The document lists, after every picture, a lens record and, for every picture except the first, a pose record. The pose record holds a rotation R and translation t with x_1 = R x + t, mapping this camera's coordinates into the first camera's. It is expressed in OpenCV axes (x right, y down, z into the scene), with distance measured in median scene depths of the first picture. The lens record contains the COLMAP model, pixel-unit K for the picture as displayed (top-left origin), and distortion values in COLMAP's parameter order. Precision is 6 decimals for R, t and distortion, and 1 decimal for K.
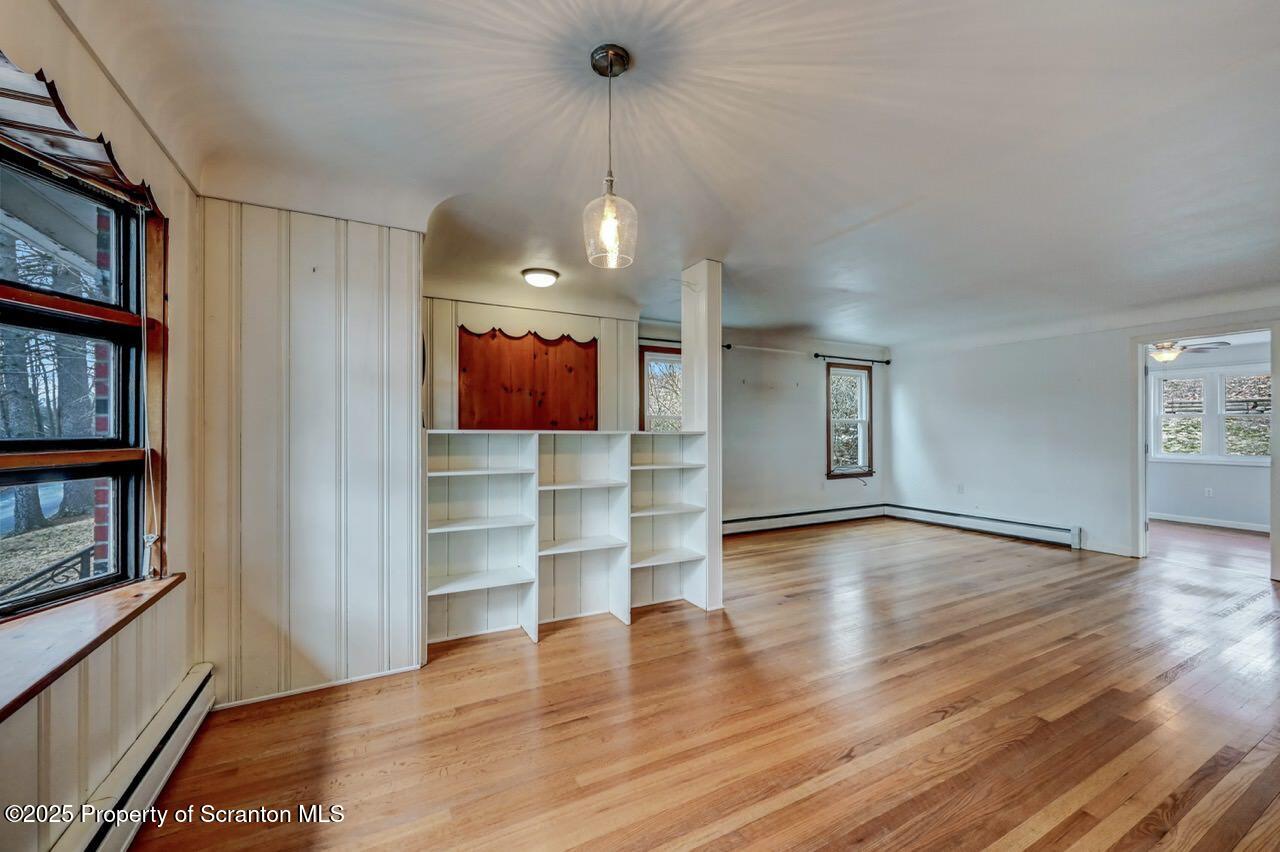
lens RADIAL K [[510.1, 0, 643.8], [0, 510.1, 438.0], [0, 0, 1]] dist [0.000306, -0.000087]
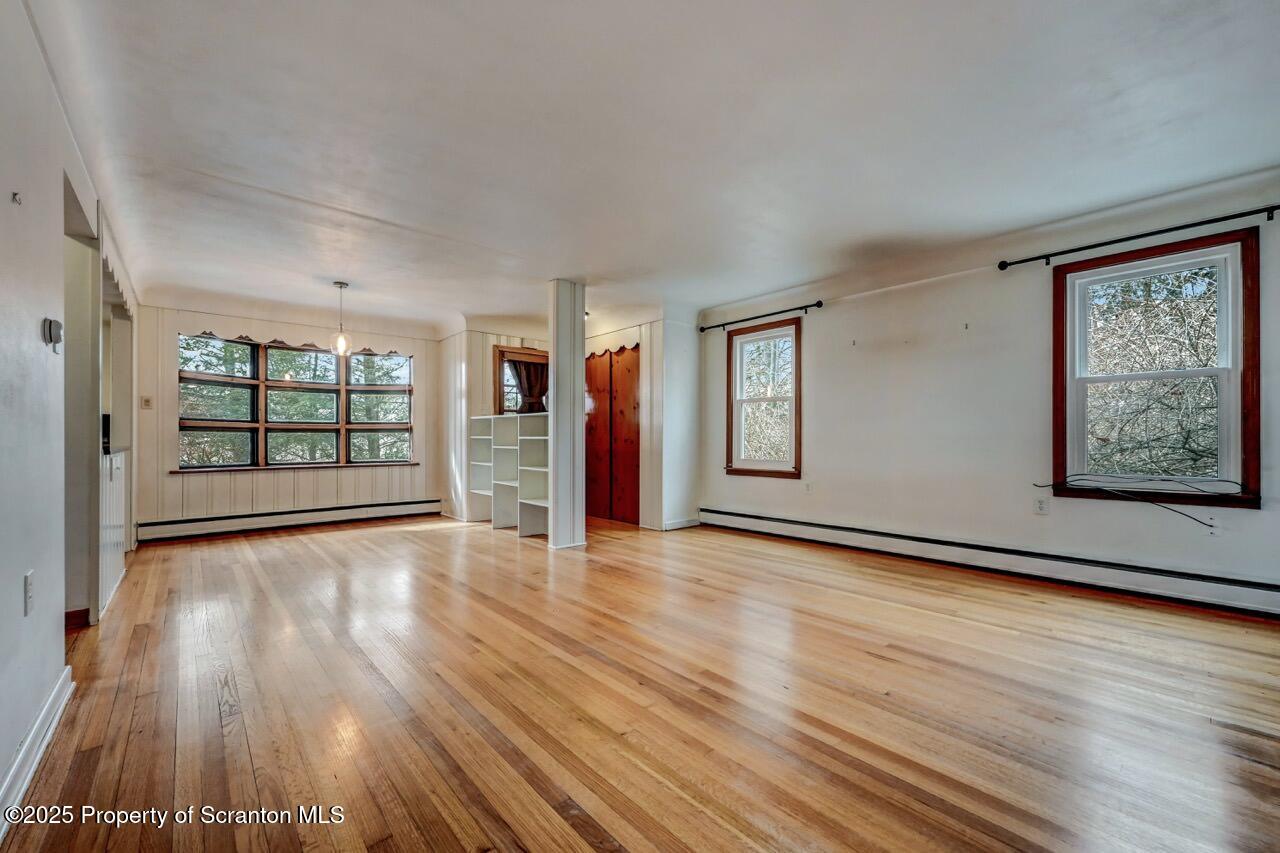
lens RADIAL K [[510.1, 0, 643.8], [0, 510.1, 438.5], [0, 0, 1]] dist [0.000306, -0.000087]
pose [[0.233607, 0.000249, -0.972331, 1.414705], [-0.010407, 0.999943, -0.002244, 0.055836], [0.972275, 0.010643, 0.233596, 0.891192]]
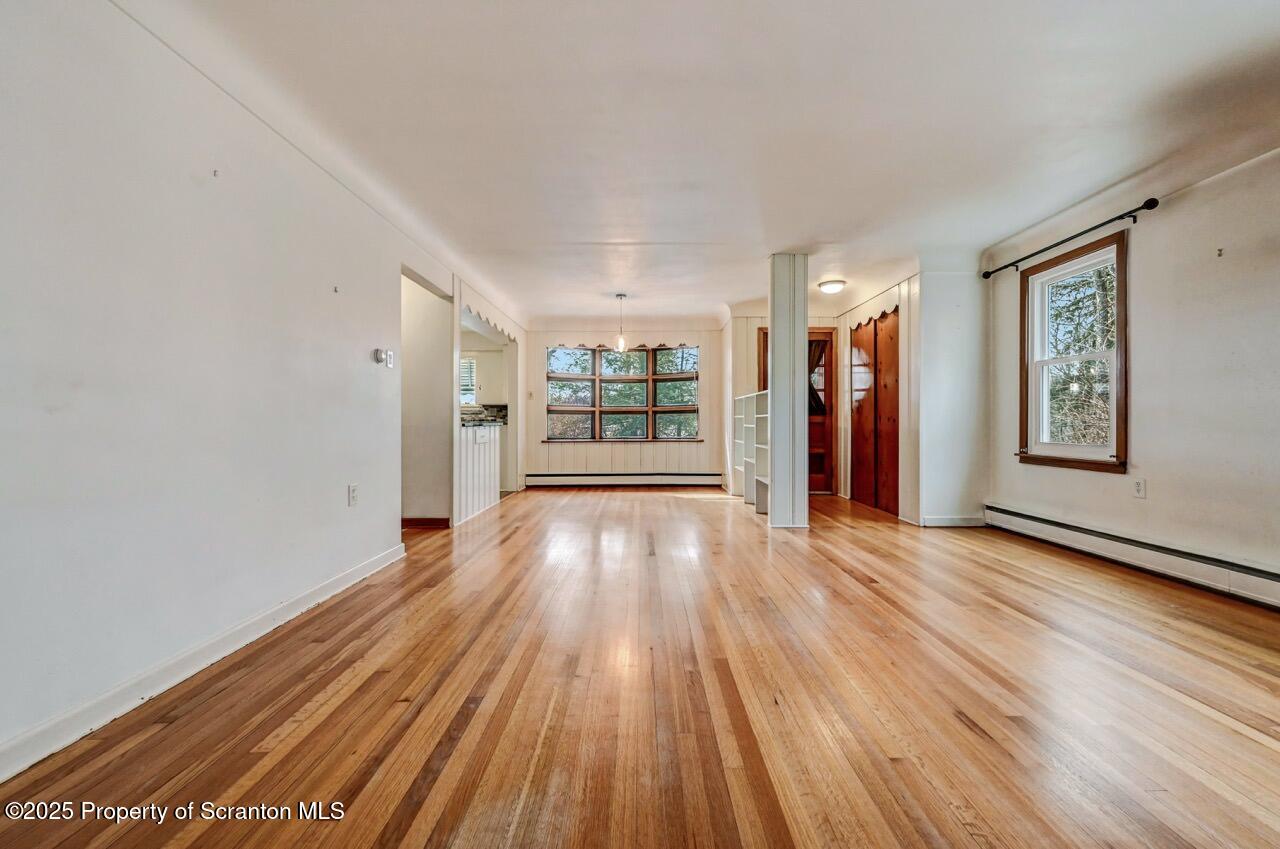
lens RADIAL K [[506.8, 0, 649.3], [0, 506.8, 422.3], [0, 0, 1]] dist [-0.002638, -0.000380]
pose [[-0.462472, 0.001671, -0.886632, 1.374647], [-0.006654, 0.999964, 0.005355, 0.066484], [0.886609, 0.008376, -0.462444, 1.278723]]
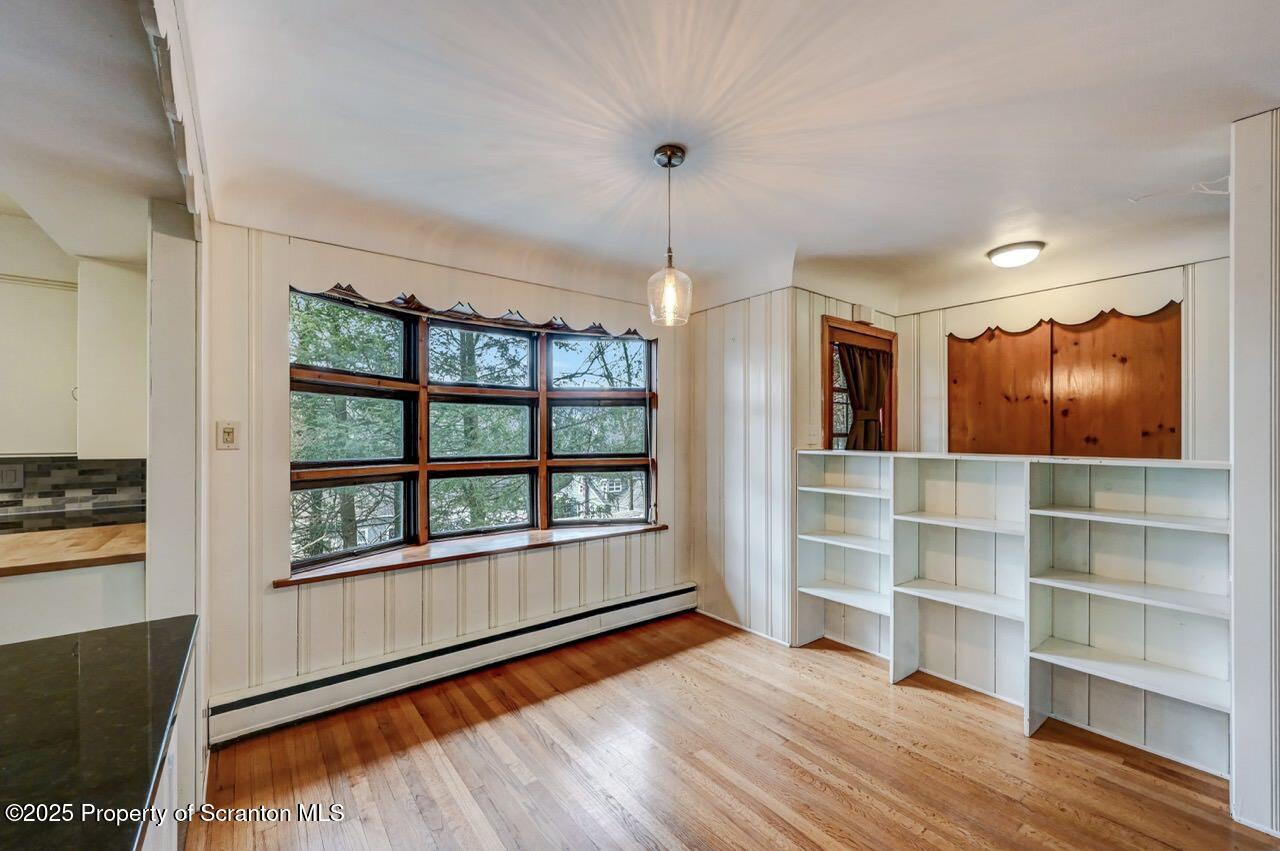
lens RADIAL K [[515.3, 0, 646.5], [0, 515.3, 438.9], [0, 0, 1]] dist [0.000911, 0.000107]
pose [[0.170456, 0.005933, -0.985347, 0.510834], [-0.011196, 0.999929, 0.004084, -0.030956], [0.985302, 0.010336, 0.170510, 0.329451]]
